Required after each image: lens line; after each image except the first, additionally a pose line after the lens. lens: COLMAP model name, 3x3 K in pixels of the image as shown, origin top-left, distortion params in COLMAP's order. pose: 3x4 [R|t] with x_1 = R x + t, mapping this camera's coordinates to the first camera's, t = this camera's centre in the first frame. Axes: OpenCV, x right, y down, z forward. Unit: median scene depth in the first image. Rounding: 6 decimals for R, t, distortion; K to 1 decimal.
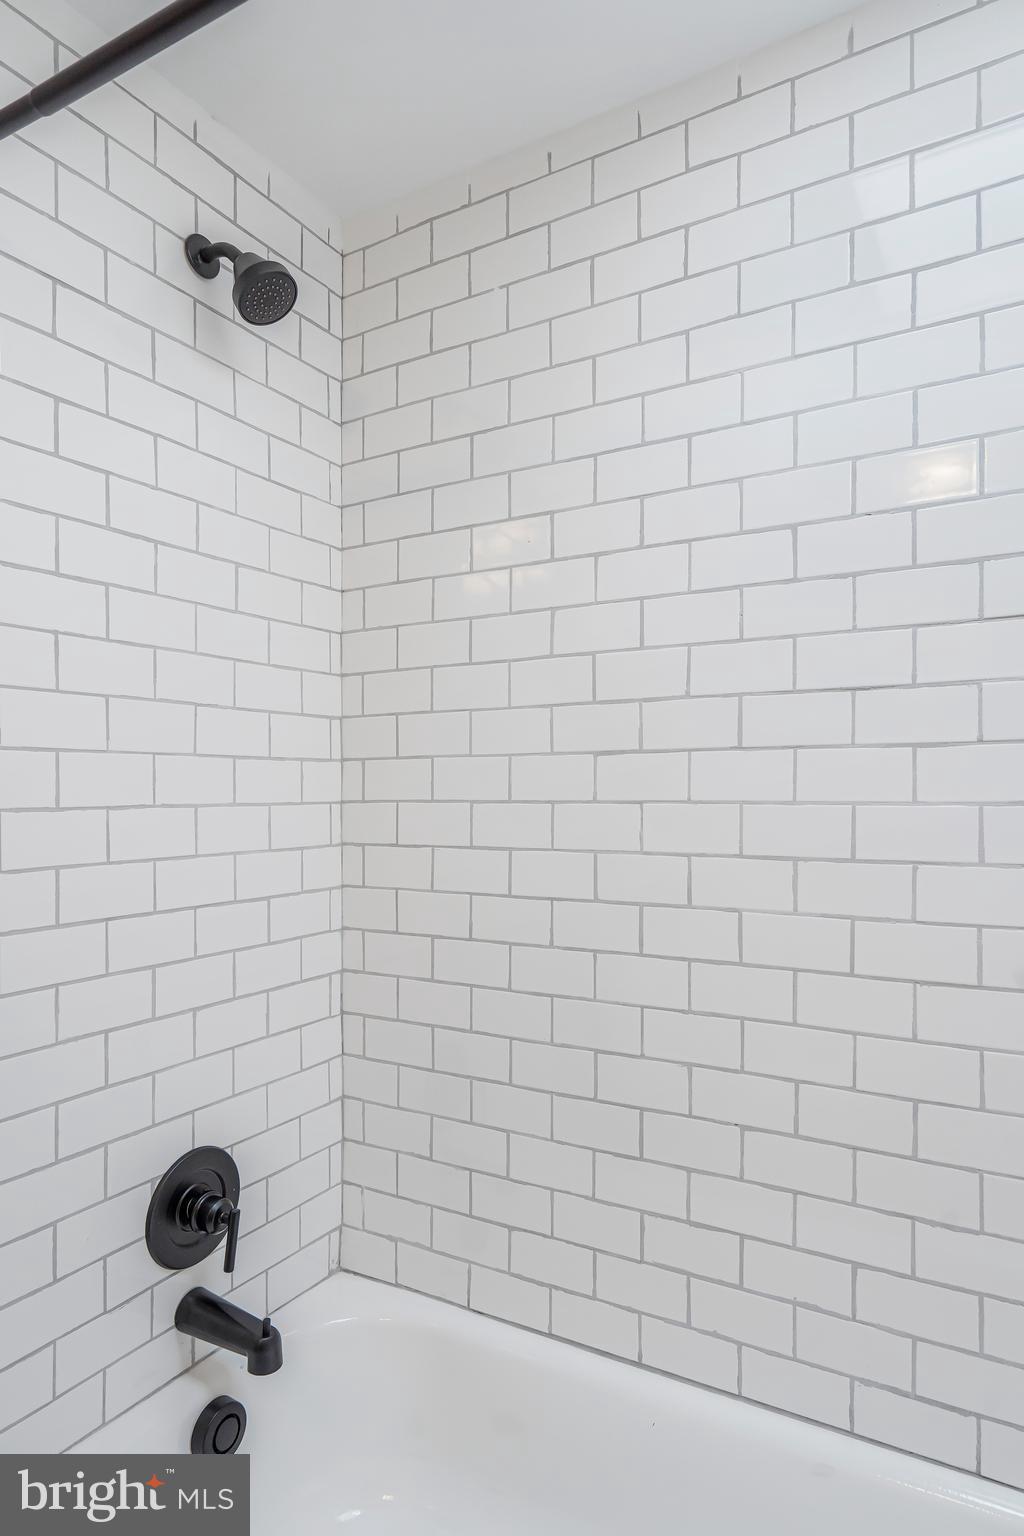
lens RADIAL K [[928.4, 0, 511.0], [0, 928.4, 781.0], [0, 0, 1]] dist [0.003536, -0.000371]
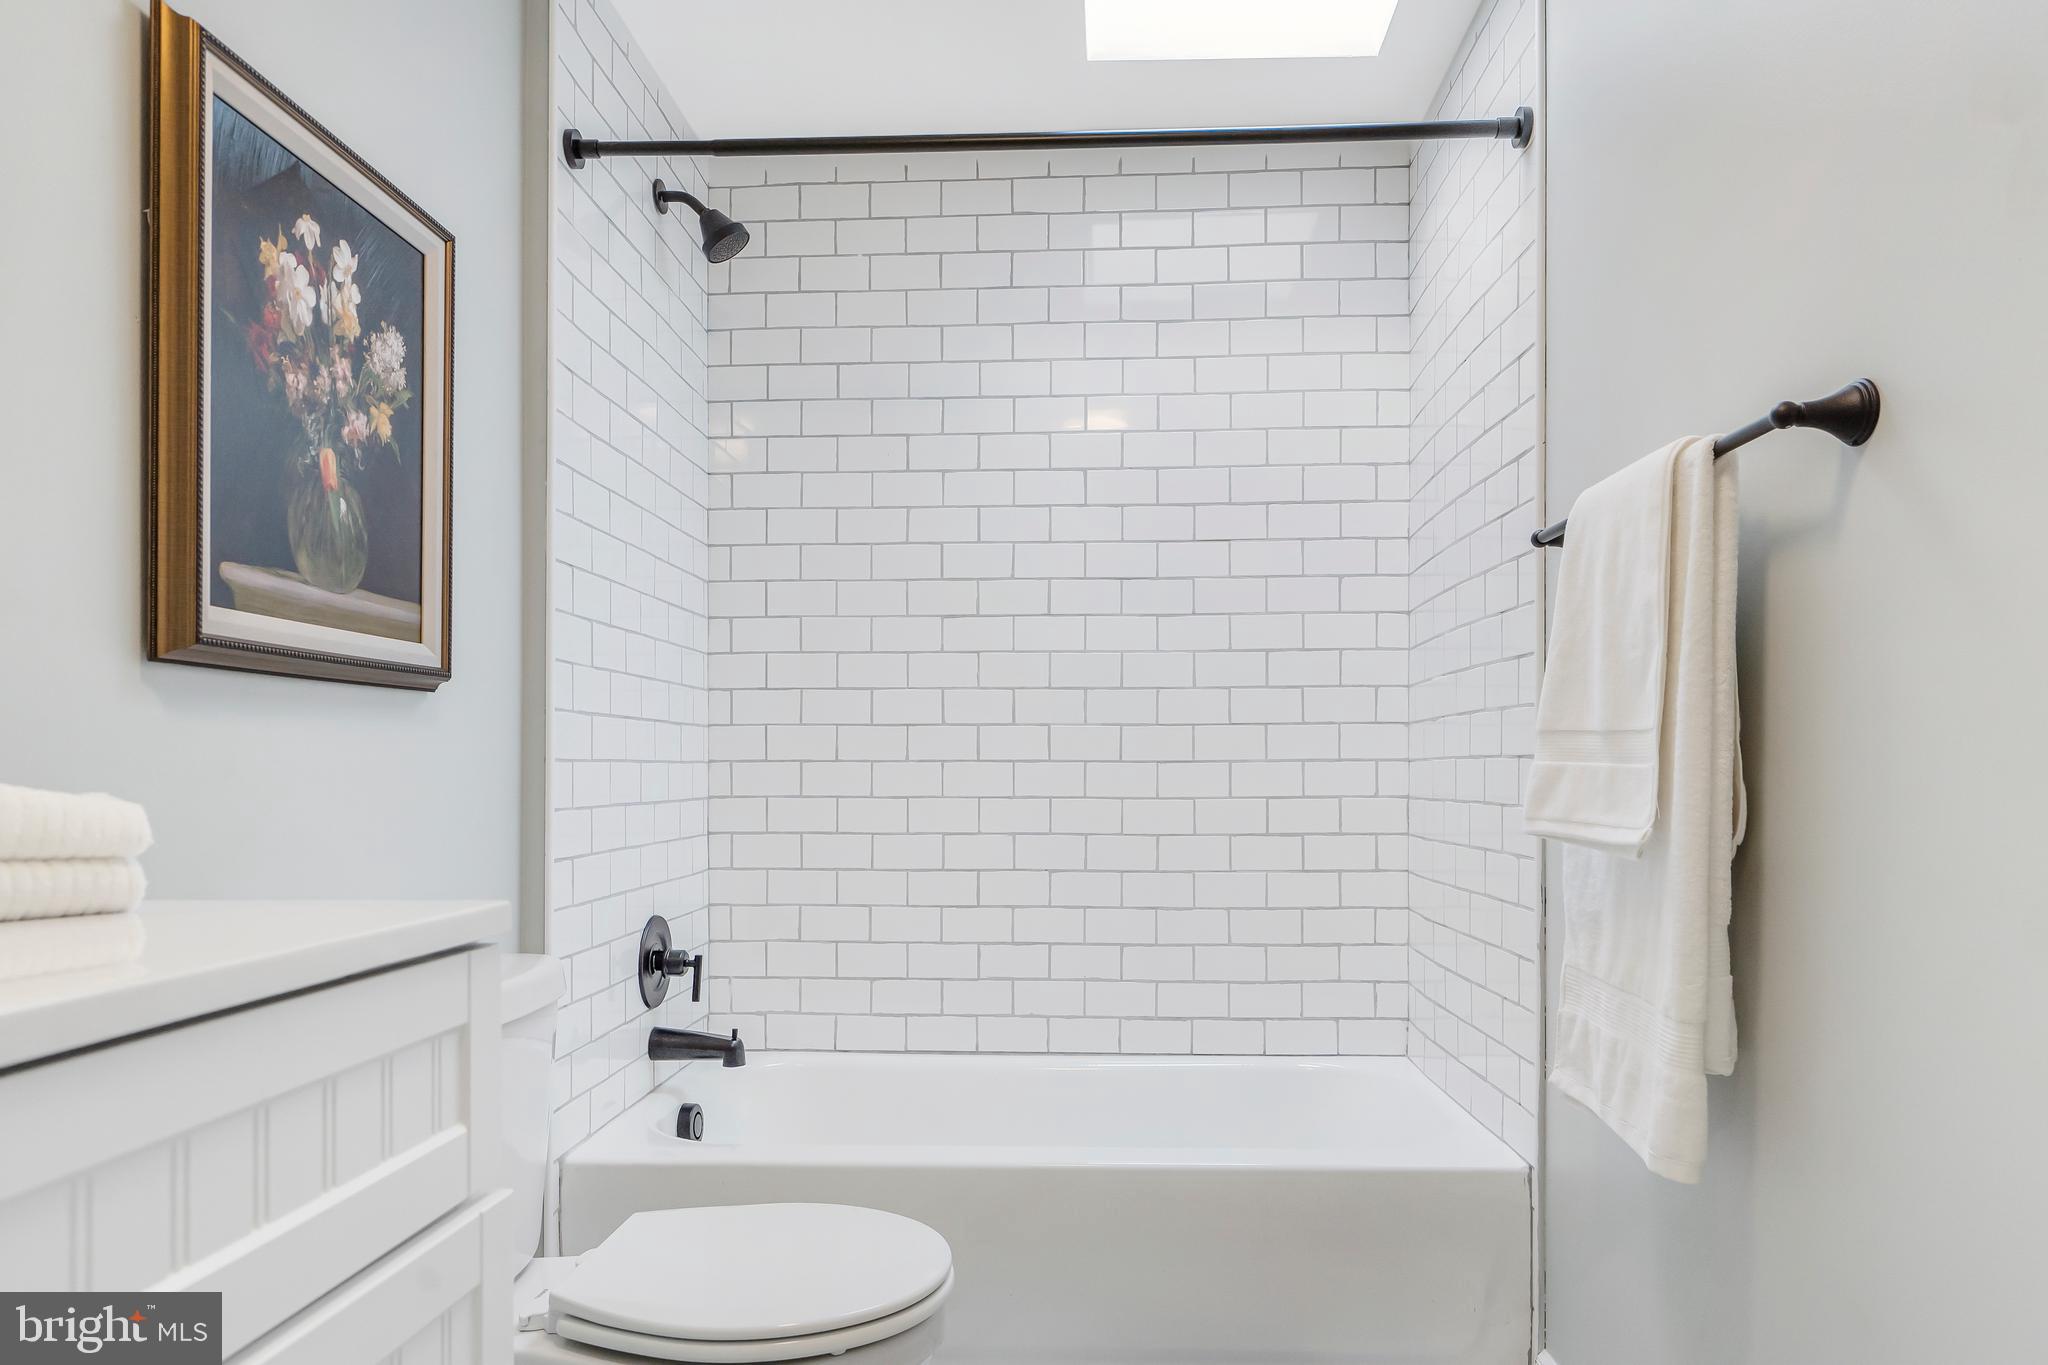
lens RADIAL K [[1237.9, 0, 1040.2], [0, 1237.9, 763.3], [0, 0, 1]] dist [0.003536, -0.000371]
pose [[0.873020, 0.003213, 0.487673, -0.681027], [-0.002098, 0.999994, -0.002832, 0.193853], [-0.487679, 0.001449, 0.873022, -0.669126]]
